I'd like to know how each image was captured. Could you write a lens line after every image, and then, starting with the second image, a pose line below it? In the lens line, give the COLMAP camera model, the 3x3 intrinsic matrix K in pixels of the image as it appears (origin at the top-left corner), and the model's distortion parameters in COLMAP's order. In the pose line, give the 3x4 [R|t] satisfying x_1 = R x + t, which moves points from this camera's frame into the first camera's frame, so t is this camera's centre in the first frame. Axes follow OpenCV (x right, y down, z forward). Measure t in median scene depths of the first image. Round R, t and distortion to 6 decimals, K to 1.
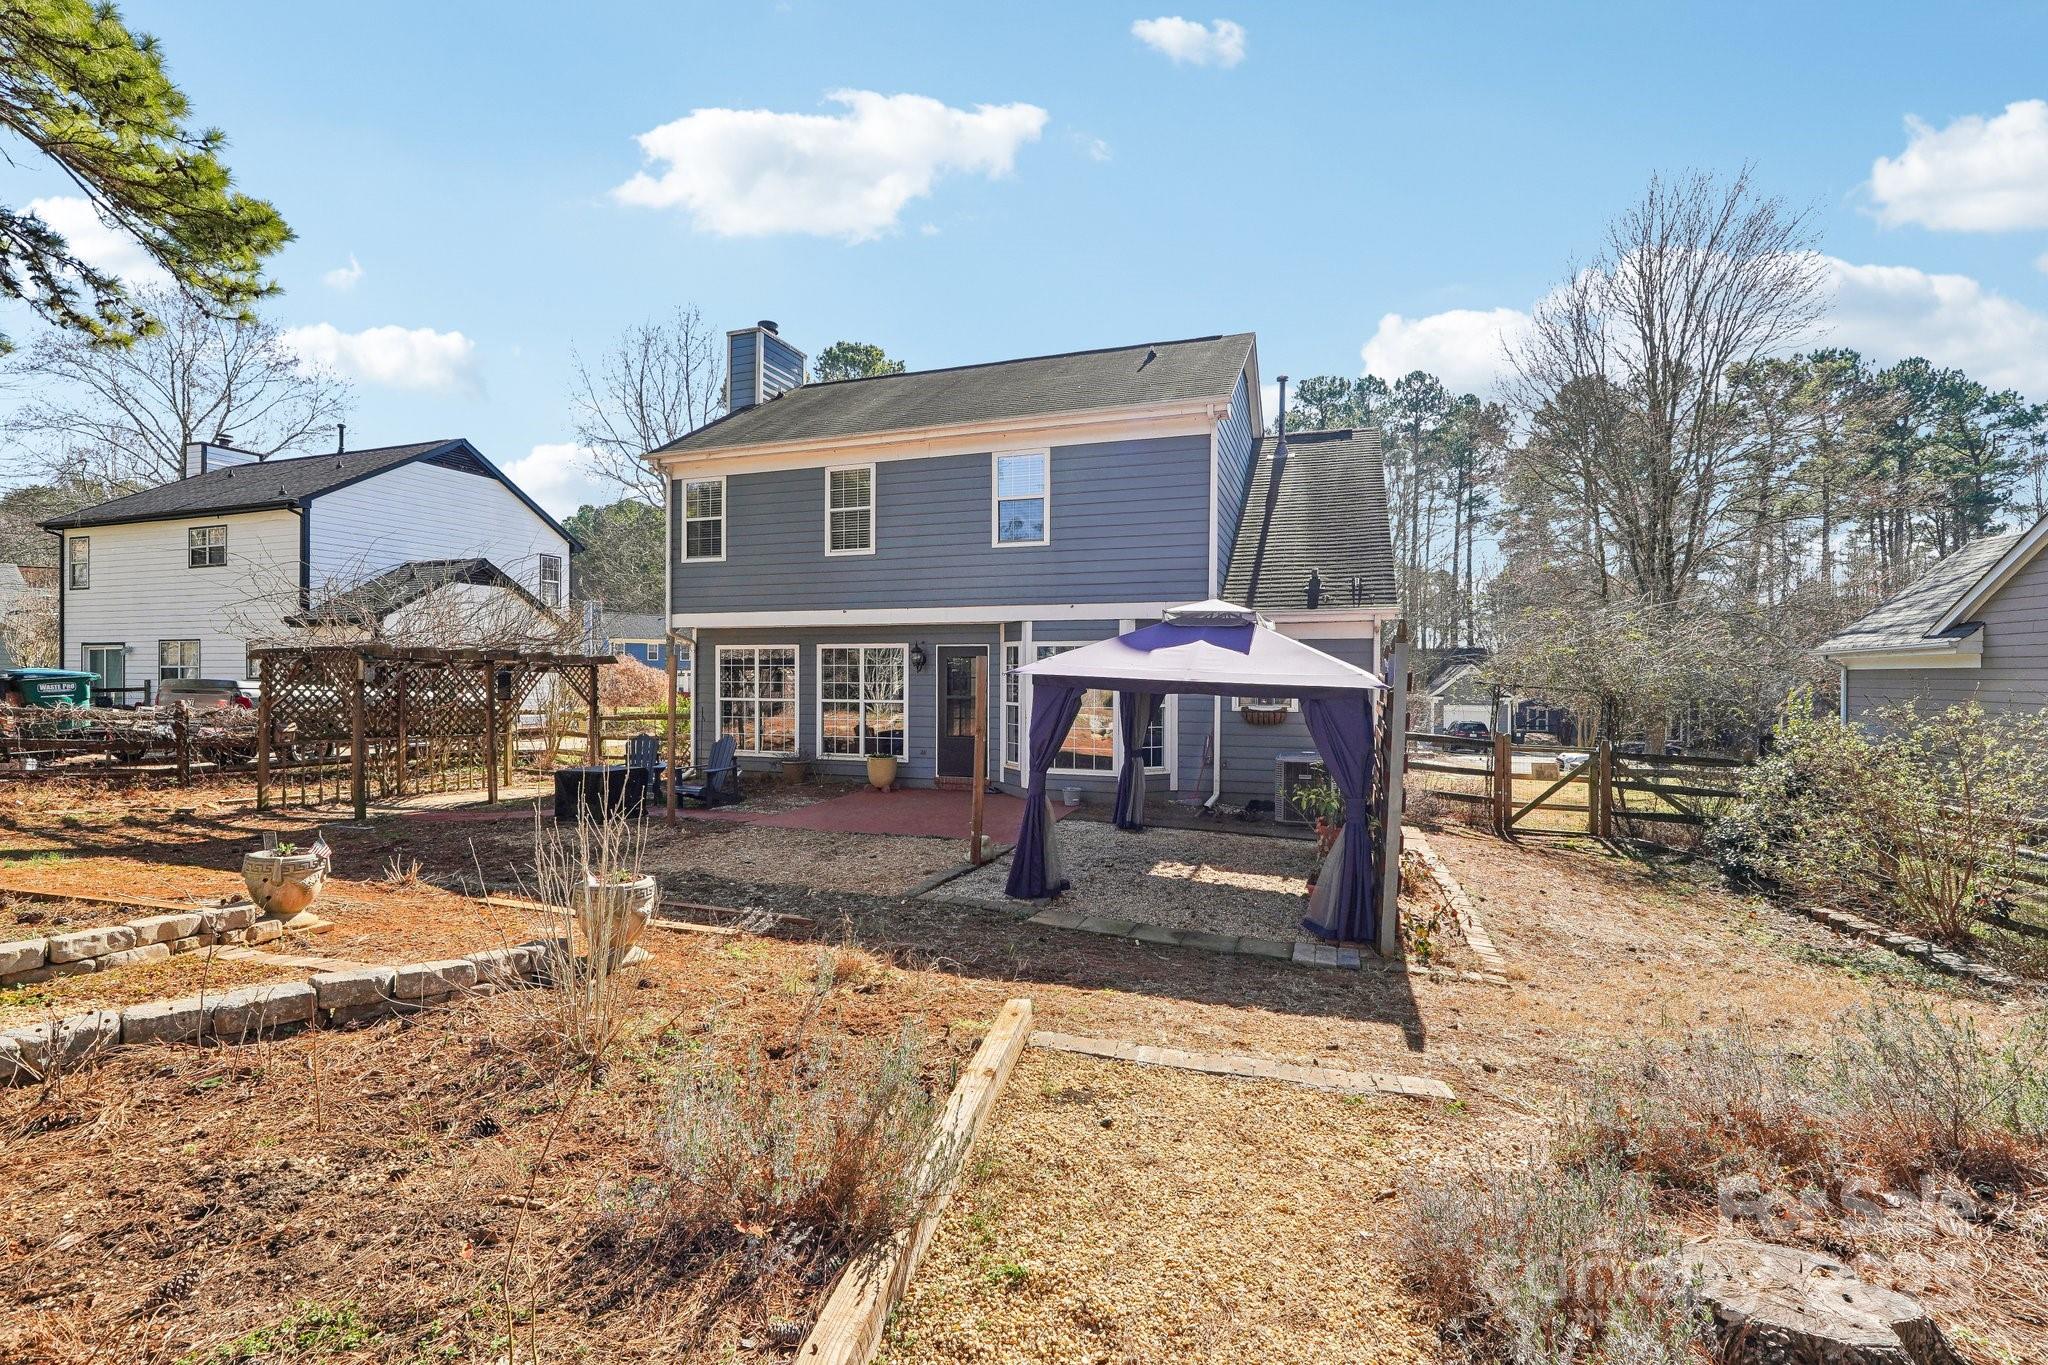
lens RADIAL K [[876.9, 0, 1038.6], [0, 876.9, 678.9], [0, 0, 1]] dist [-0.004072, 0.002379]
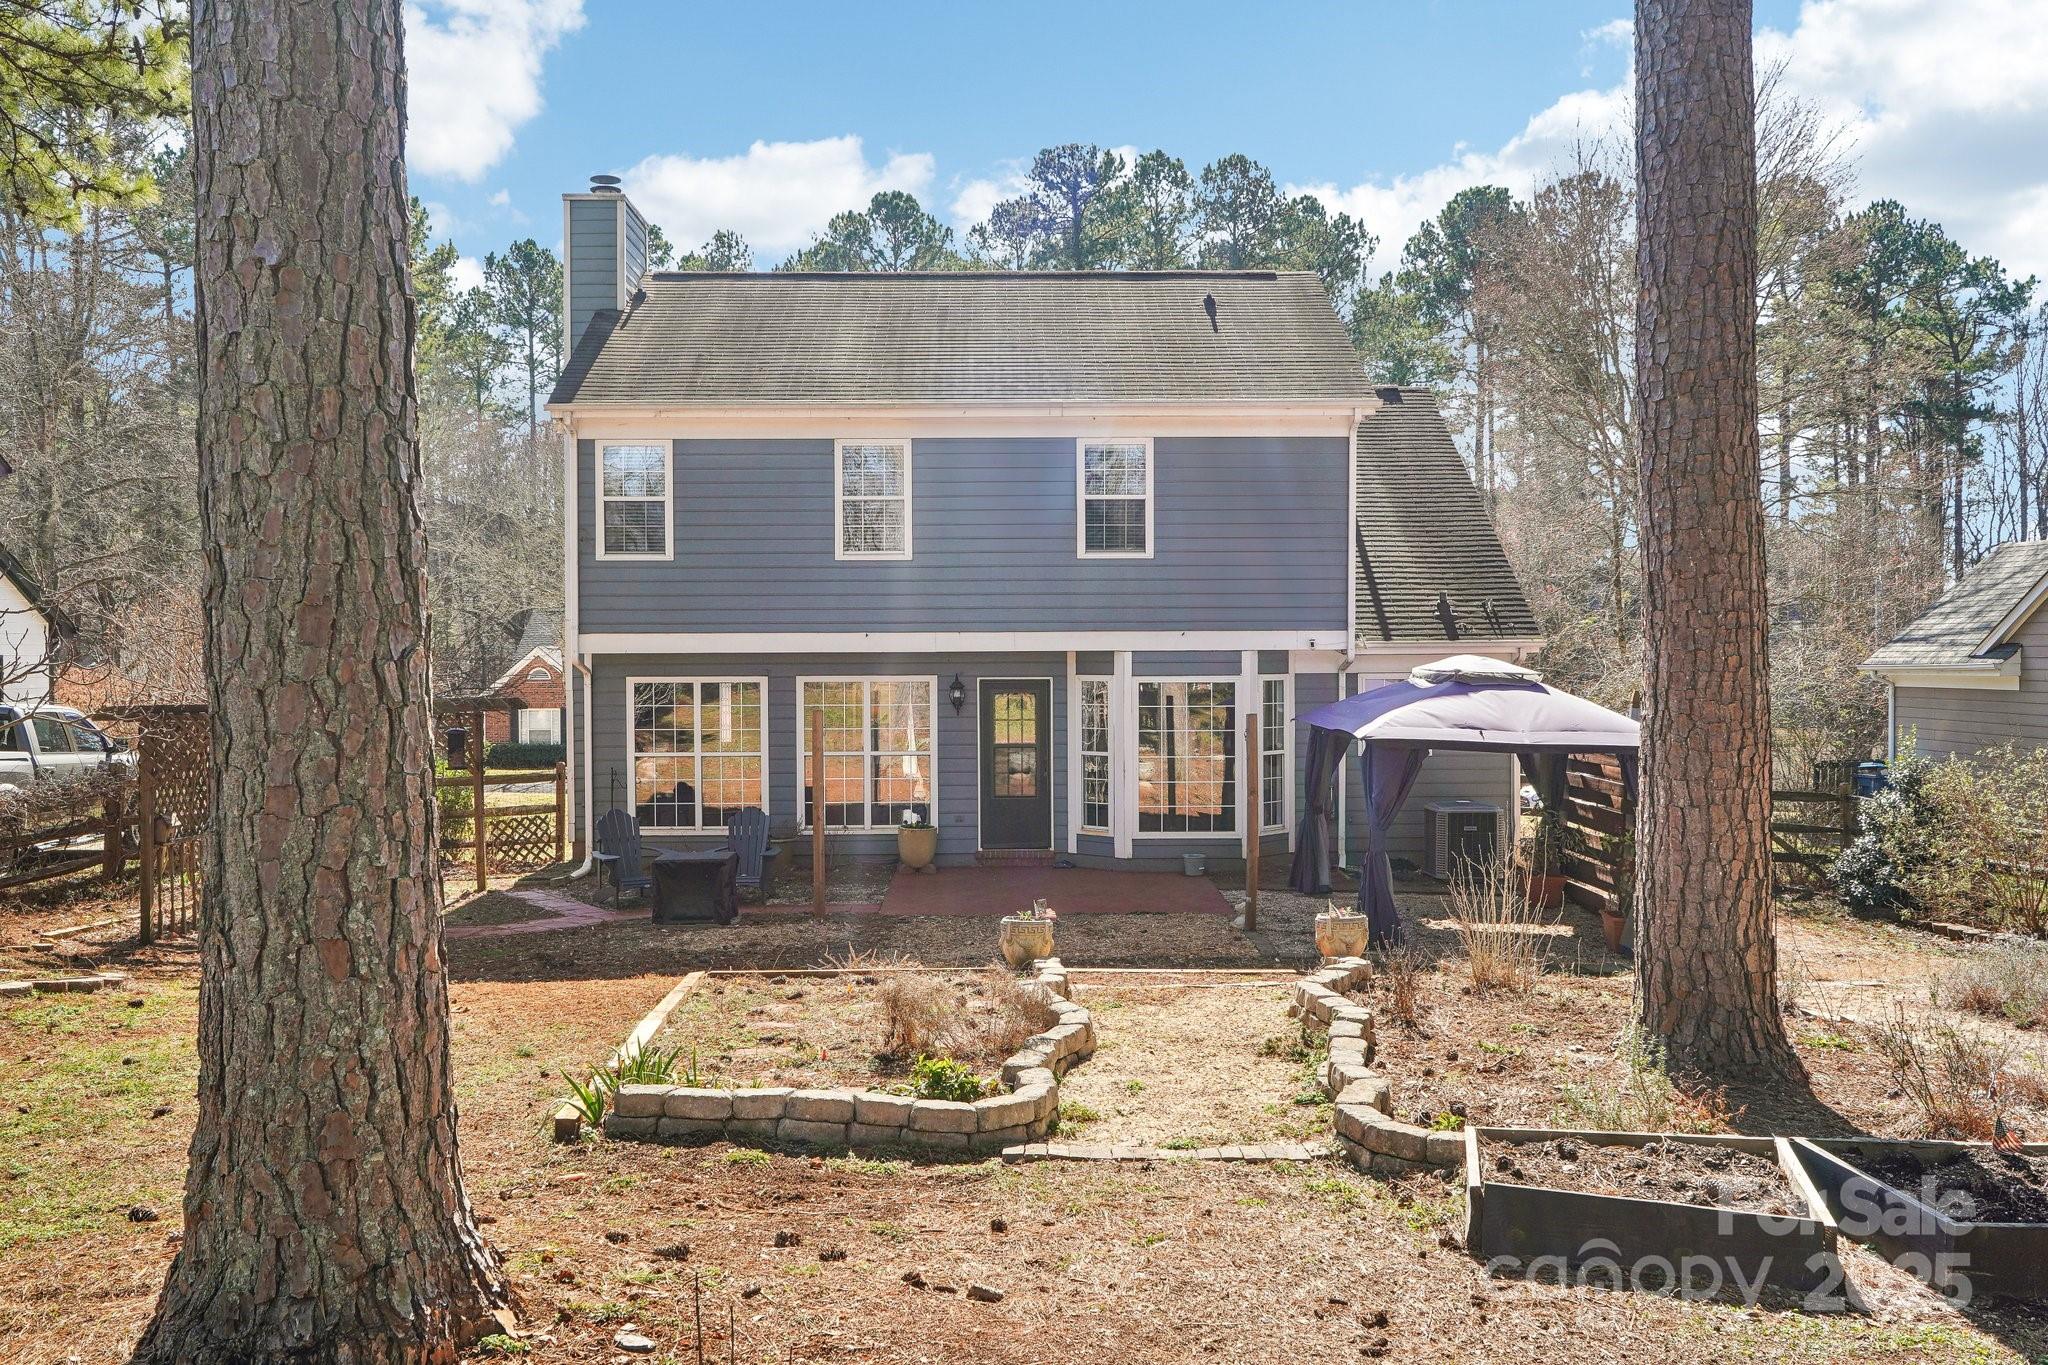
lens RADIAL K [[1756.0, 0, 1012.3], [0, 1756.0, 677.1], [0, 0, 1]] dist [0.005925, -0.019676]
pose [[0.944187, -0.012606, 0.329170, -0.125965], [0.009032, 0.999883, 0.012384, -0.012347], [-0.329287, -0.008720, 0.944190, -0.096096]]
